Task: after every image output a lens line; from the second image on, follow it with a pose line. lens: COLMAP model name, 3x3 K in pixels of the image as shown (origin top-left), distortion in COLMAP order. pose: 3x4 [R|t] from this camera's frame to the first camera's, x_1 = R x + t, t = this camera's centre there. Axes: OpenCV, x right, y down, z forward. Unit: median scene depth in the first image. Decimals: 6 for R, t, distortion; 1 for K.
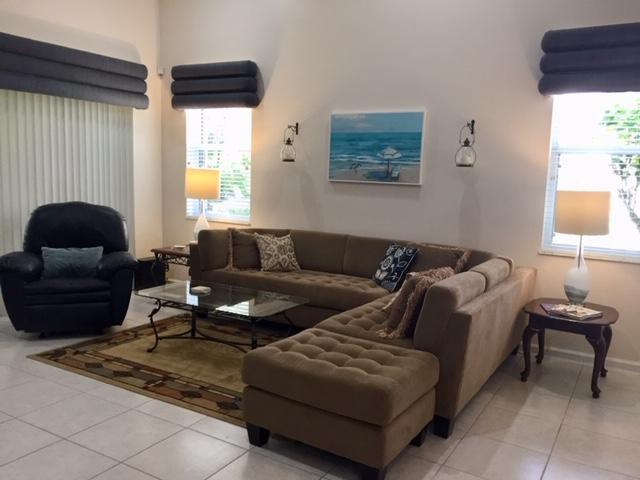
lens RADIAL K [[554.5, 0, 319.0], [0, 554.5, 238.8], [0, 0, 1]] dist [0.048172, -0.009399]
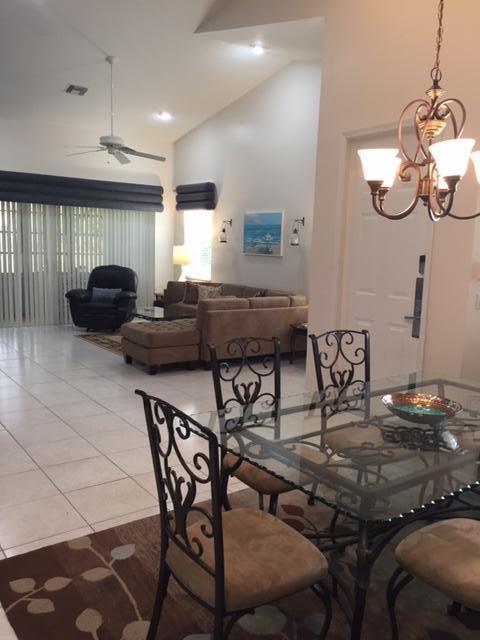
lens RADIAL K [[554.5, 0, 241.0], [0, 554.5, 323.2], [0, 0, 1]] dist [0.048172, -0.009399]
pose [[0.919904, 0.049901, -0.388956, 0.678962], [-0.046012, 0.998754, 0.019315, 0.071651], [0.389435, 0.000129, 0.921054, -0.537744]]
